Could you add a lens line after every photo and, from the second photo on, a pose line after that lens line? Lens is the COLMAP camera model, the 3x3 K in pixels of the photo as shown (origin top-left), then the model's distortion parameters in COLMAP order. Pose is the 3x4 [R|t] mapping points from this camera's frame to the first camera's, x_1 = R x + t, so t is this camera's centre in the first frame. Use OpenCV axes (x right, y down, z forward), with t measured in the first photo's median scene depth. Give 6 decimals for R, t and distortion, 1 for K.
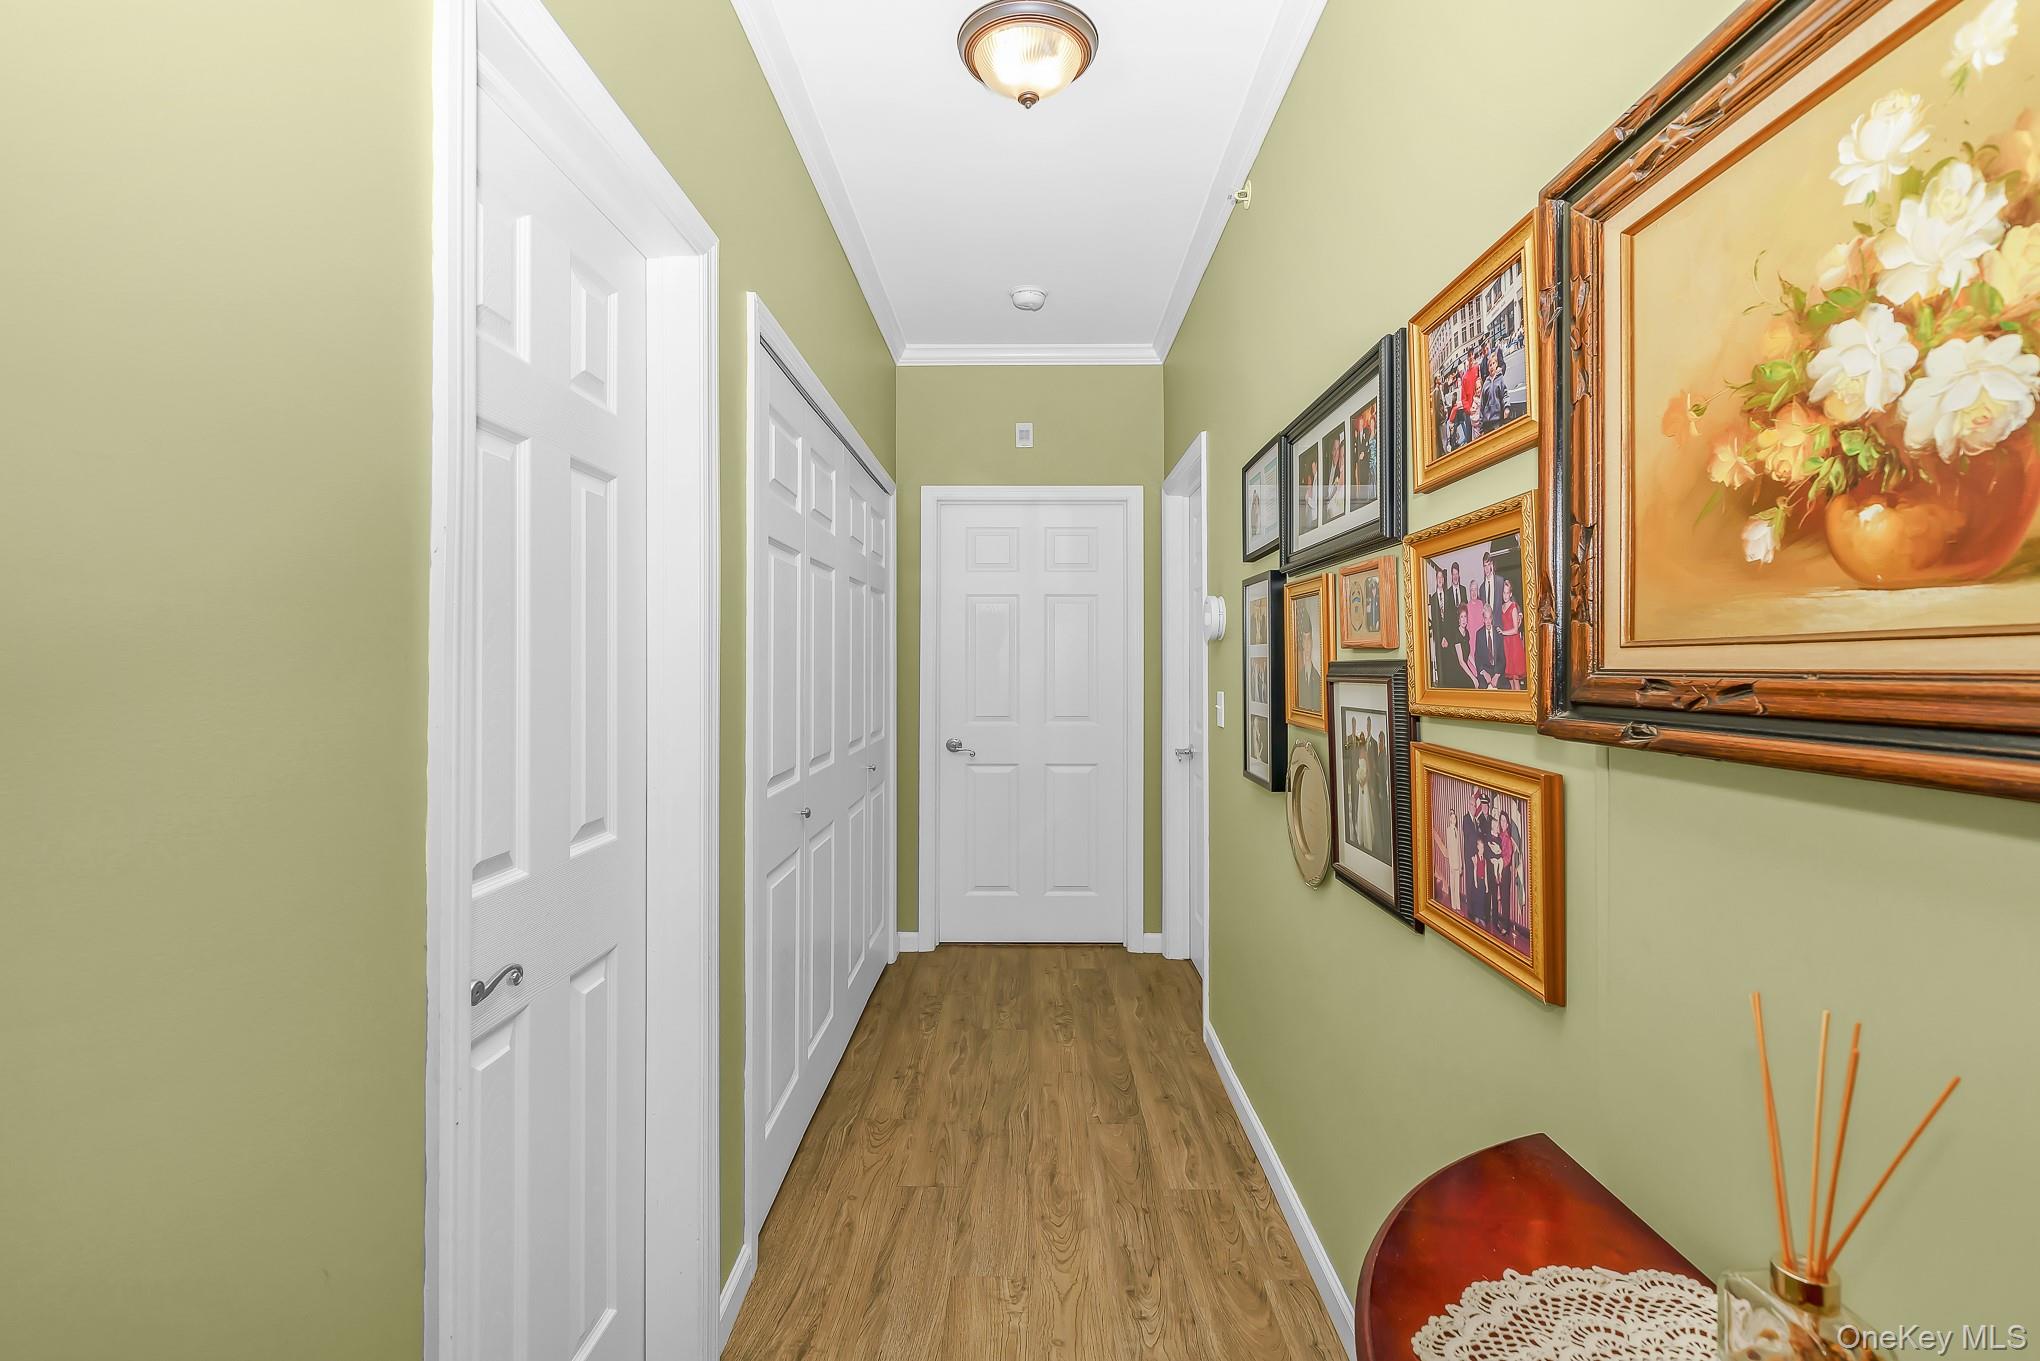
lens RADIAL K [[872.7, 0, 1013.6], [0, 872.7, 665.6], [0, 0, 1]] dist [-0.002559, 0.001299]
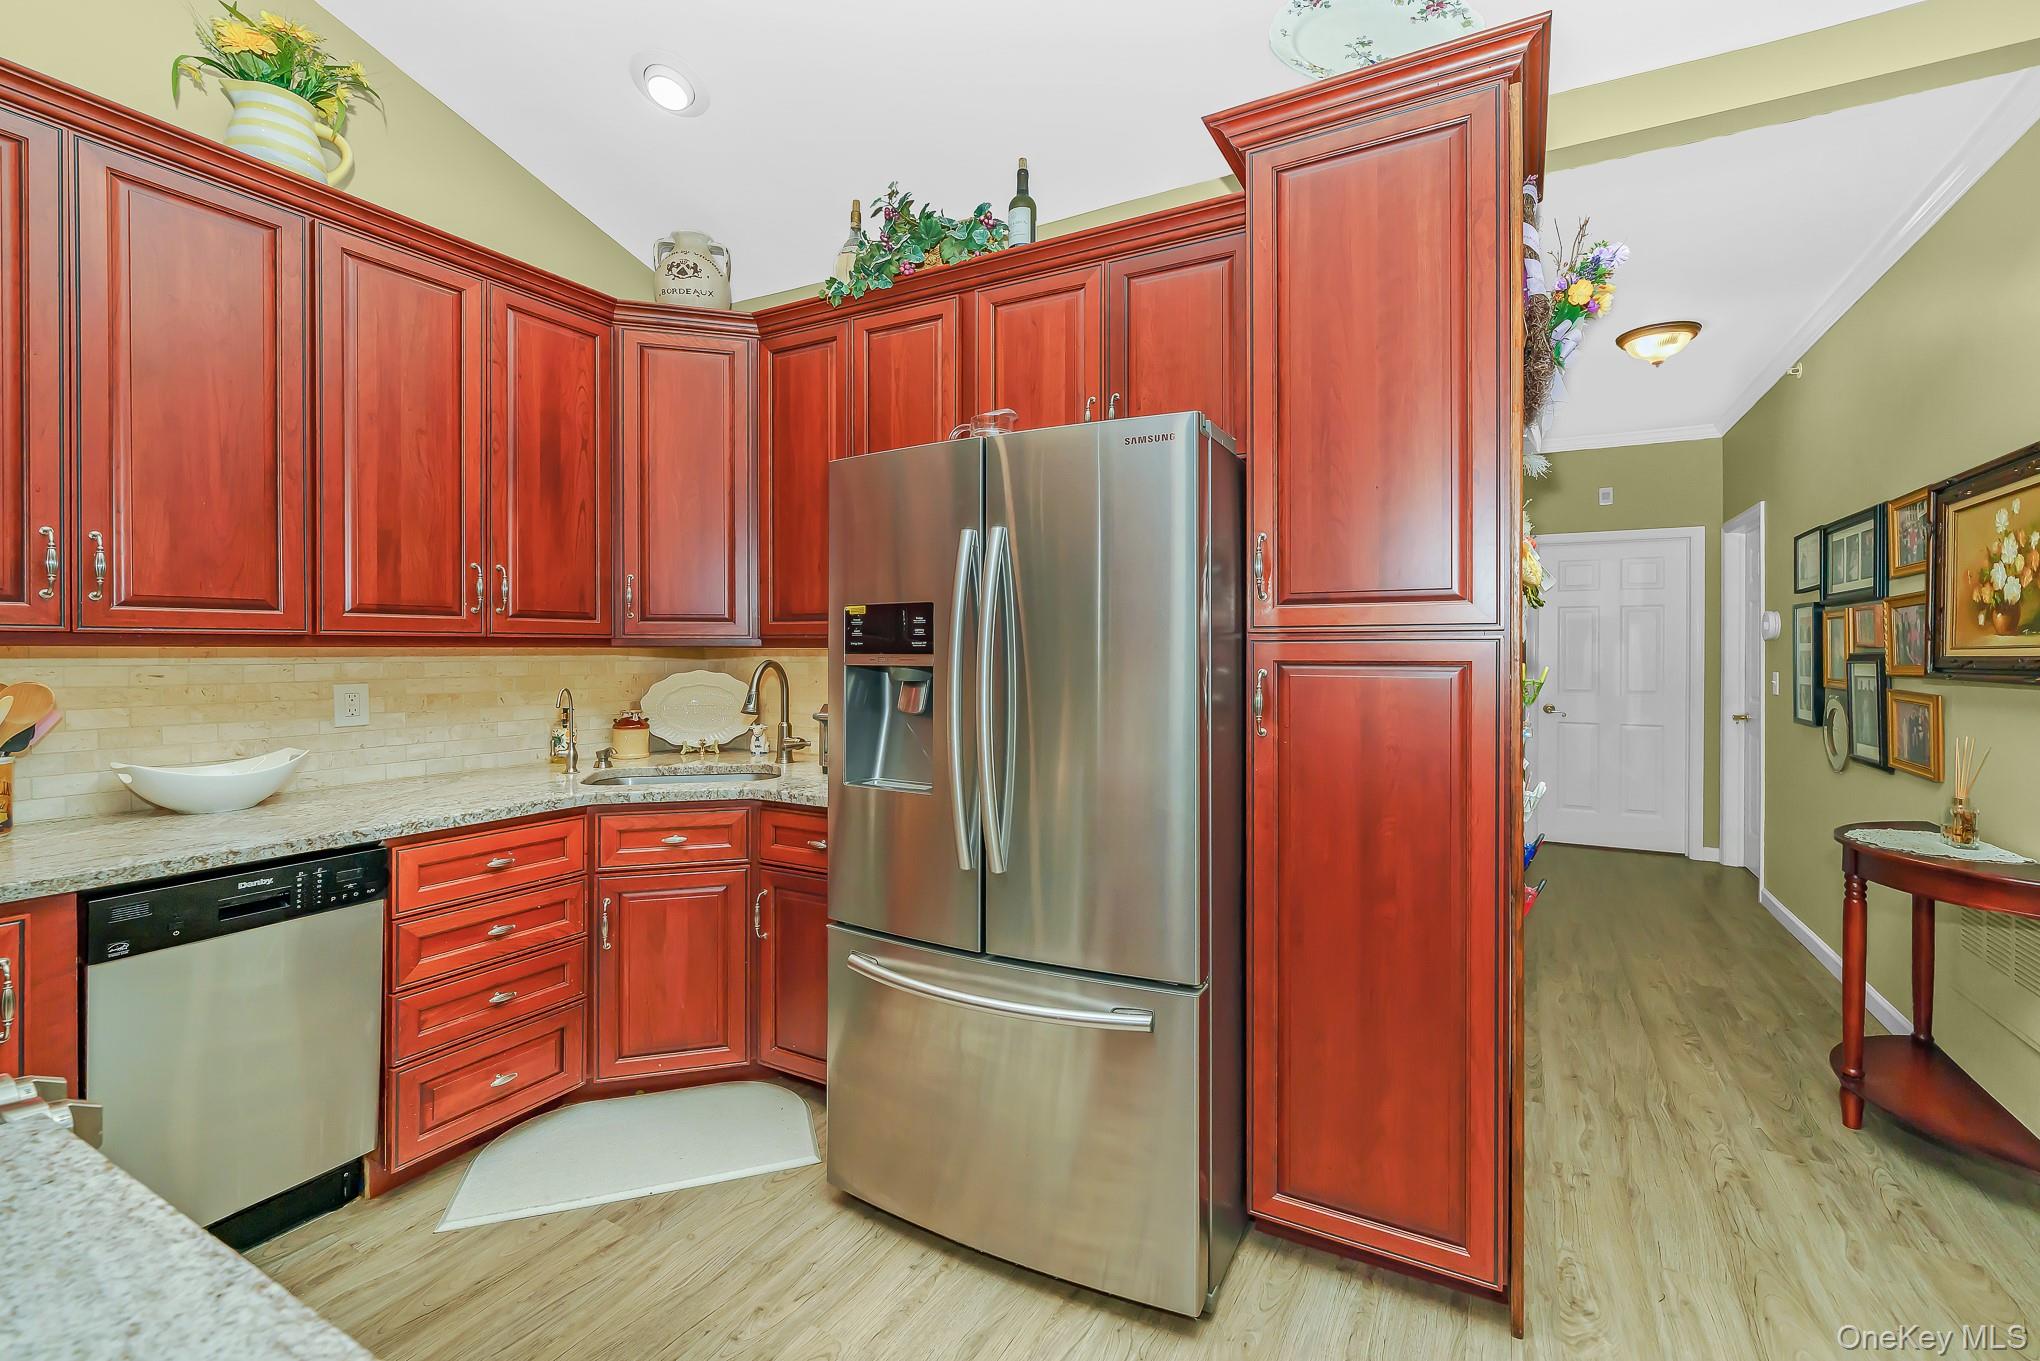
lens RADIAL K [[857.3, 0, 1071.5], [0, 857.3, 655.1], [0, 0, 1]] dist [-0.001146, -0.001320]
pose [[0.902782, 0.004841, -0.430071, -0.331237], [-0.004746, 0.999988, 0.001296, 0.004360], [0.430073, 0.000871, 0.902794, -1.265645]]
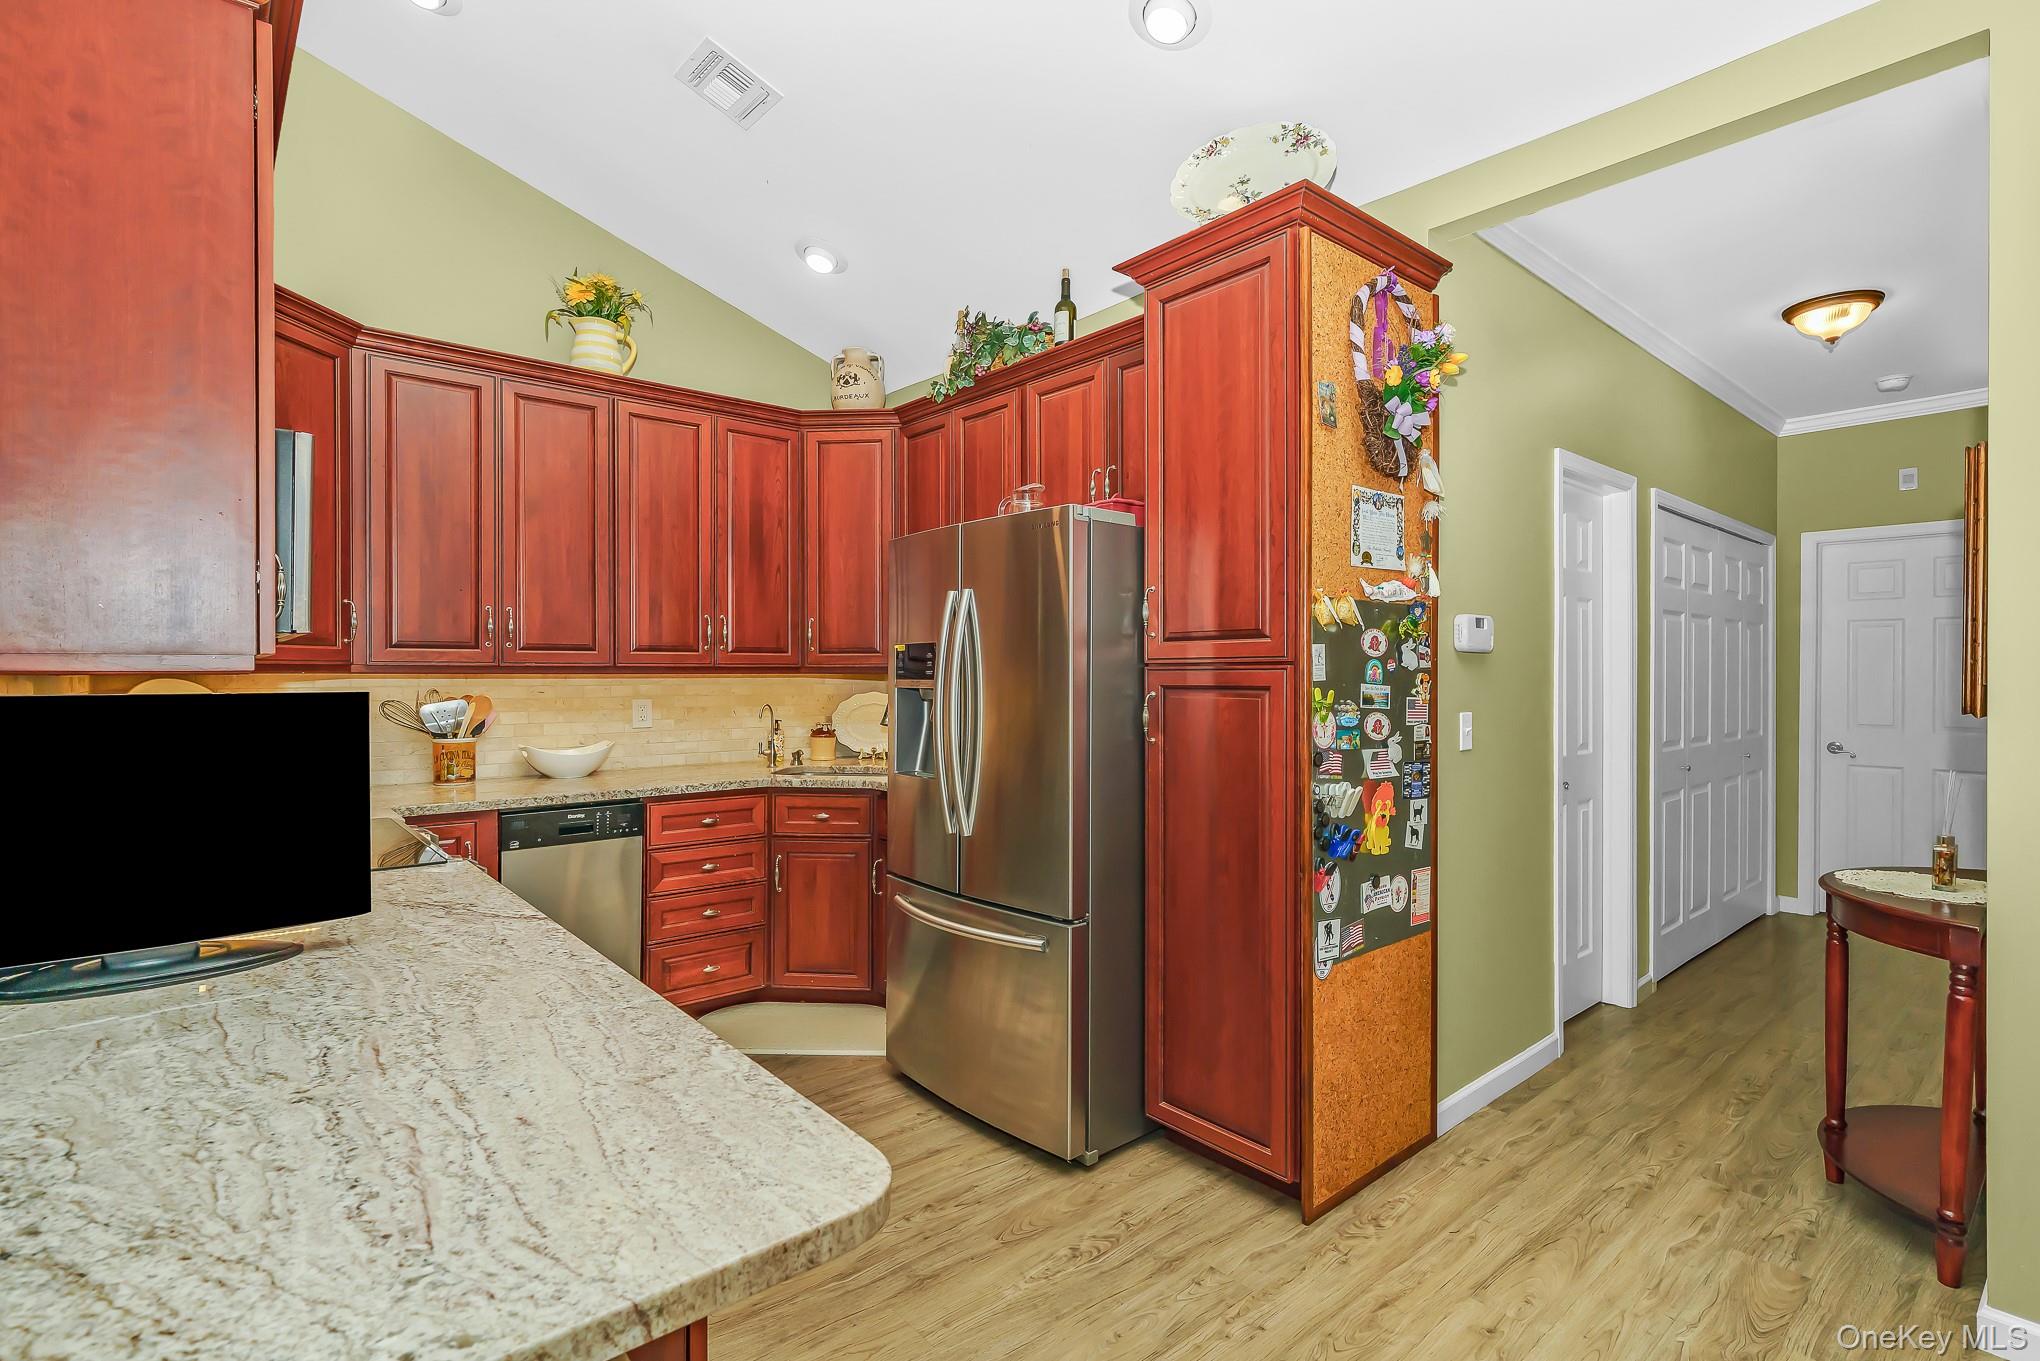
lens RADIAL K [[980.1, 0, 1000.8], [0, 980.1, 680.4], [0, 0, 1]] dist [-0.010788, -0.001498]
pose [[0.651439, 0.006950, -0.758669, 0.368227], [-0.005432, 0.999975, 0.004496, -0.001173], [0.758681, 0.001193, 0.651461, -1.388663]]
